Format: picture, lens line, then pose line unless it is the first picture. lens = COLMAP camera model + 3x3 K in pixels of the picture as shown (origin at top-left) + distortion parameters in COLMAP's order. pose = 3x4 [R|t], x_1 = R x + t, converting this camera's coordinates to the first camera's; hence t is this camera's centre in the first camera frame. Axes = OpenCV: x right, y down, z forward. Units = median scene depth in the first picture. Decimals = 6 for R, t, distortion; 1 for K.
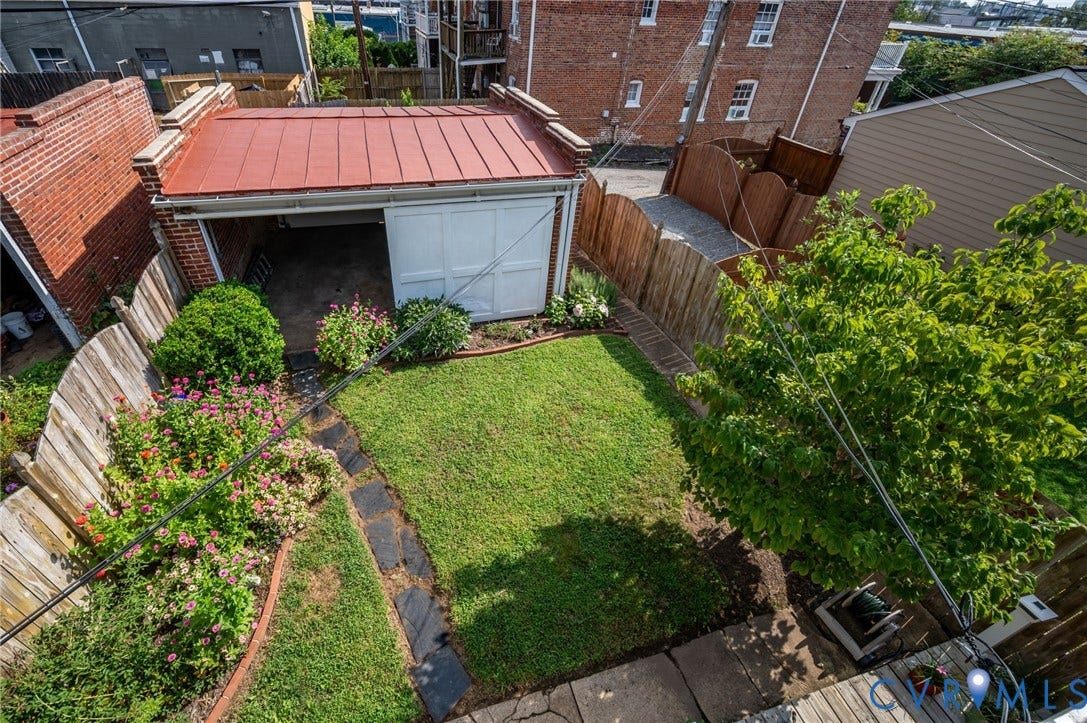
lens RADIAL K [[470.8, 0, 523.7], [0, 470.8, 349.3], [0, 0, 1]] dist [-0.002615, -0.000502]
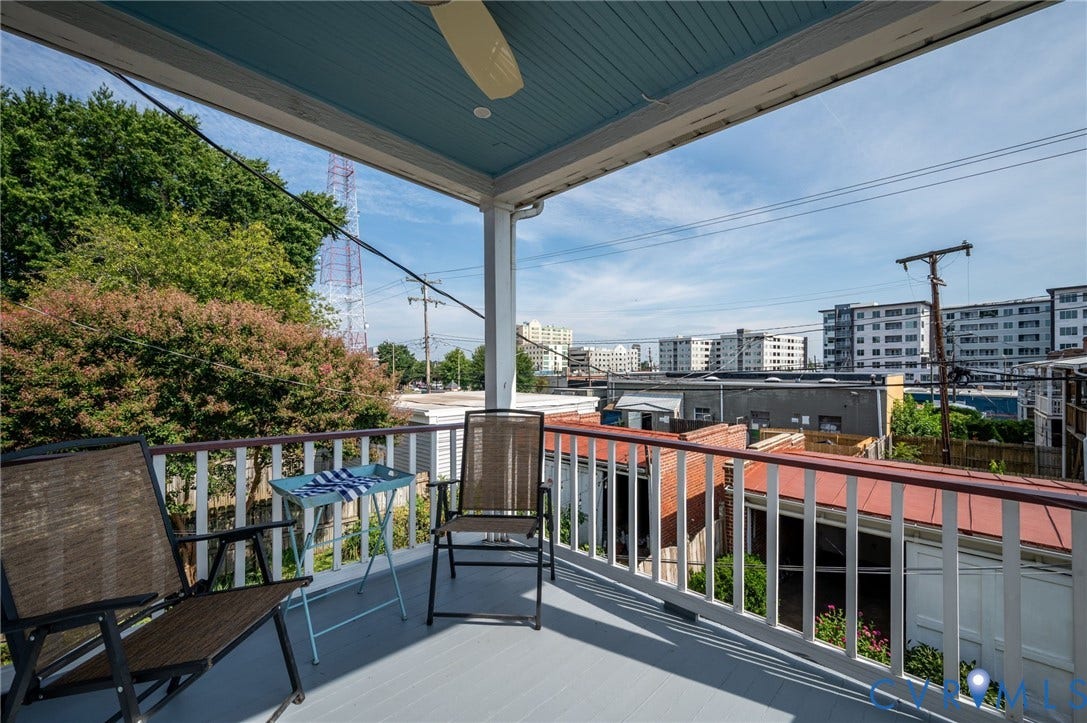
lens RADIAL K [[470.8, 0, 523.7], [0, 470.8, 349.3], [0, 0, 1]] dist [-0.002615, -0.000502]
pose [[0.488825, -0.067577, -0.869760, 0.117645], [-0.517725, 0.779972, -0.351574, 0.093012], [0.702147, 0.622155, 0.346283, -0.130450]]
